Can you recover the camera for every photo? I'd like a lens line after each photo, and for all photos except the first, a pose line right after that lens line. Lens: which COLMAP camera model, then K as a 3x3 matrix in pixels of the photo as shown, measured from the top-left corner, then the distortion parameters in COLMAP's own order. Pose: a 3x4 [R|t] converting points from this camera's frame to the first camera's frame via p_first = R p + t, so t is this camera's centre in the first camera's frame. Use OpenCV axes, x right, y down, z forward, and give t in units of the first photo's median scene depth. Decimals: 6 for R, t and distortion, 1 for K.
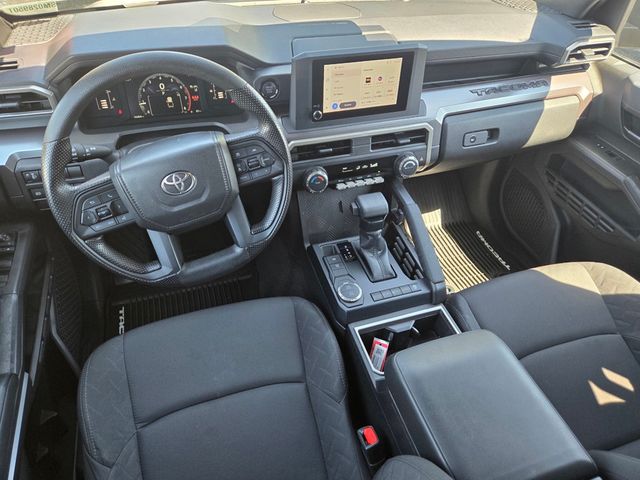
lens RADIAL K [[445.8, 0, 321.7], [0, 445.8, 245.4], [0, 0, 1]] dist [0.036383, -0.033173]
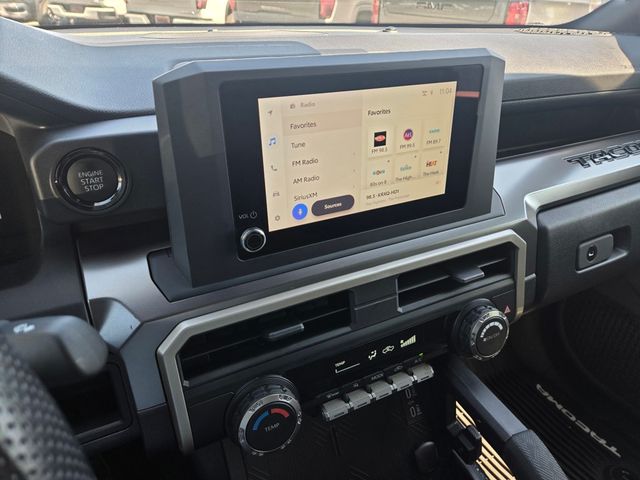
lens RADIAL K [[445.8, 0, 319.5], [0, 445.8, 234.8], [0, 0, 1]] dist [0.036383, -0.033173]
pose [[0.989758, -0.096520, 0.105179, 0.004739], [0.120112, 0.961241, -0.248171, -0.188432], [-0.077149, 0.258263, 0.962989, 0.613478]]
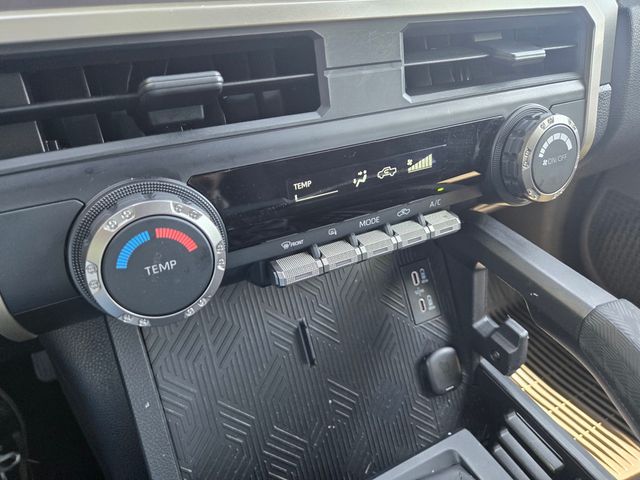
lens RADIAL K [[445.8, 0, 322.0], [0, 445.8, 238.8], [0, 0, 1]] dist [0.036383, -0.033173]
pose [[0.985274, -0.123639, 0.118103, 0.032689], [0.144385, 0.971620, -0.187369, -0.106675], [-0.091586, 0.201662, 0.975164, 0.805660]]
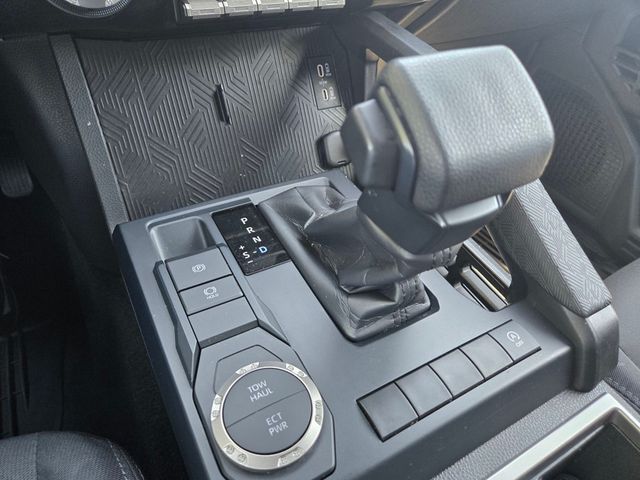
lens RADIAL K [[445.8, 0, 324.9], [0, 445.8, 239.4], [0, 0, 1]] dist [0.036383, -0.033173]
pose [[0.980321, -0.101417, 0.169365, 0.057737], [0.100432, 0.994840, 0.014396, 0.018267], [-0.169951, 0.002897, 0.985448, 0.730511]]
